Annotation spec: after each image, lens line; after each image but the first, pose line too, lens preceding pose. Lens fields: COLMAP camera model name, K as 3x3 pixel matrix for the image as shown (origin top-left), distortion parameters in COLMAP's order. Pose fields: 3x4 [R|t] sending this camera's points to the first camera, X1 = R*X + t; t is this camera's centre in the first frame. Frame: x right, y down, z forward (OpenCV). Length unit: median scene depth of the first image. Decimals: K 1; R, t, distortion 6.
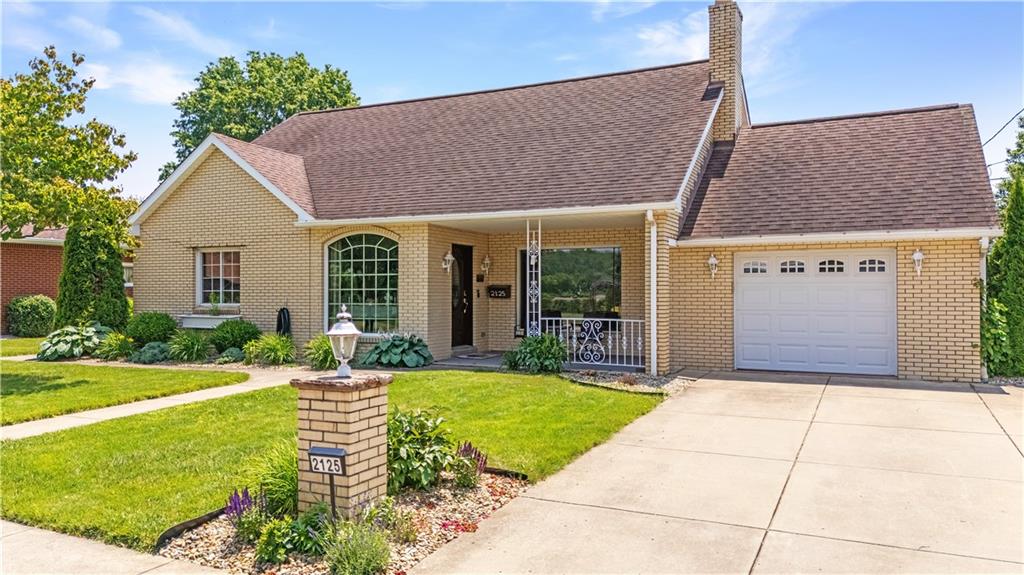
lens RADIAL K [[752.3, 0, 516.0], [0, 752.3, 289.4], [0, 0, 1]] dist [0.044024, -0.003437]
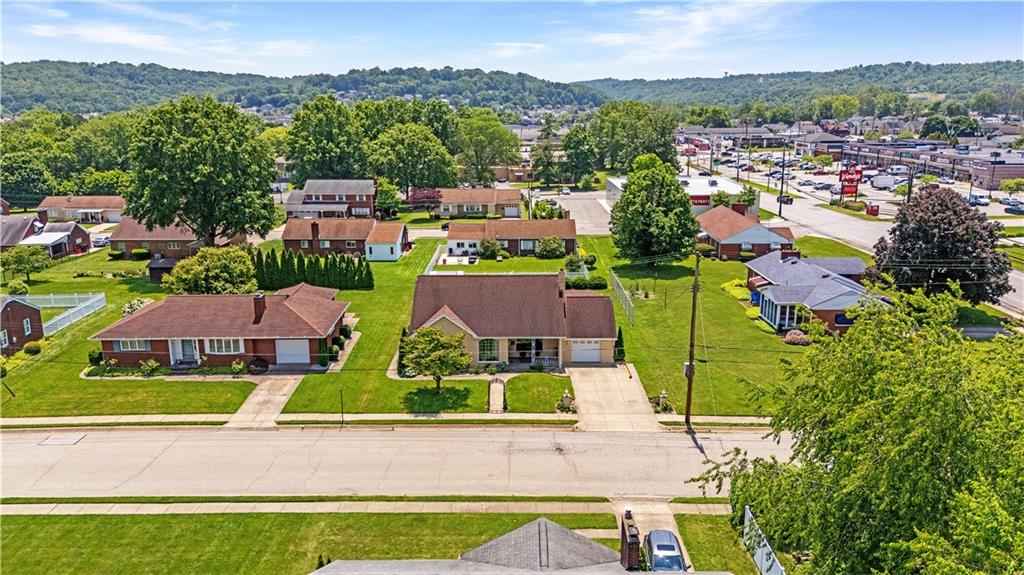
lens RADIAL K [[752.3, 0, 514.3], [0, 752.3, 287.0], [0, 0, 1]] dist [0.044024, -0.003437]
pose [[0.899604, -0.101818, 0.424671, -1.892506], [-0.004963, 0.969995, 0.243076, -1.422621], [-0.436678, -0.220780, 0.872106, -2.739589]]
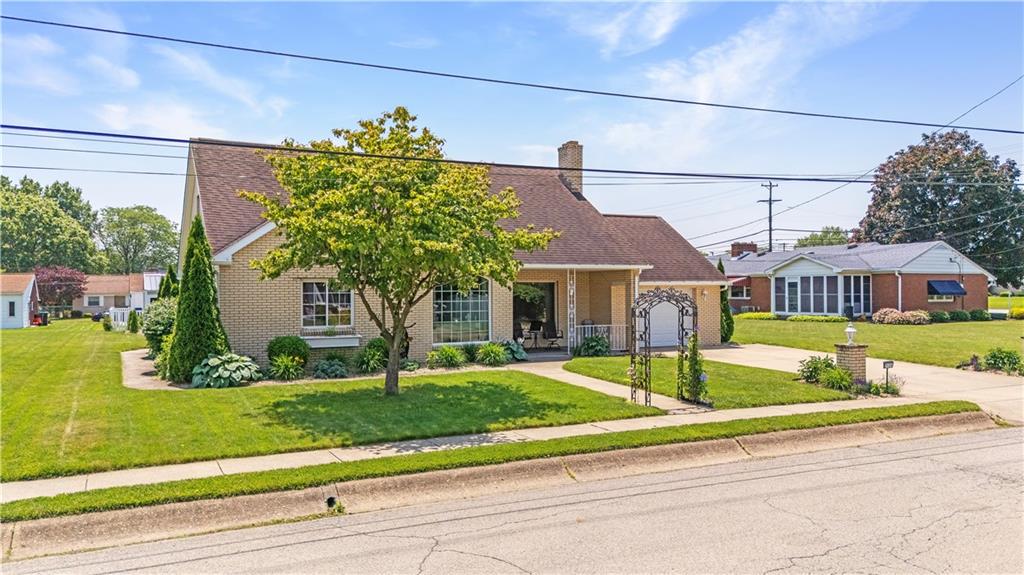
lens RADIAL K [[752.3, 0, 513.6], [0, 752.3, 288.3], [0, 0, 1]] dist [0.044024, -0.003437]
pose [[0.610324, -0.002527, 0.792148, -1.329977], [0.000559, 0.999996, 0.002760, -0.050293], [-0.792151, -0.001242, 0.610323, 0.051097]]
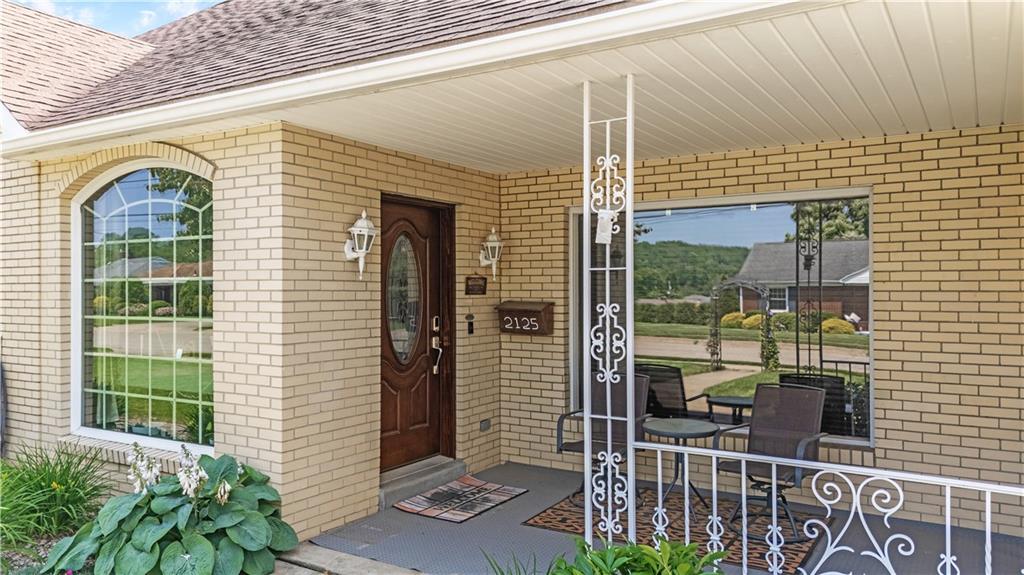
lens RADIAL K [[752.3, 0, 517.4], [0, 752.3, 285.3], [0, 0, 1]] dist [0.044024, -0.003437]
pose [[0.994620, -0.001007, -0.103589, 0.017798], [0.001049, 0.999999, 0.000358, -0.016950], [0.103589, -0.000464, 0.994620, 0.677408]]
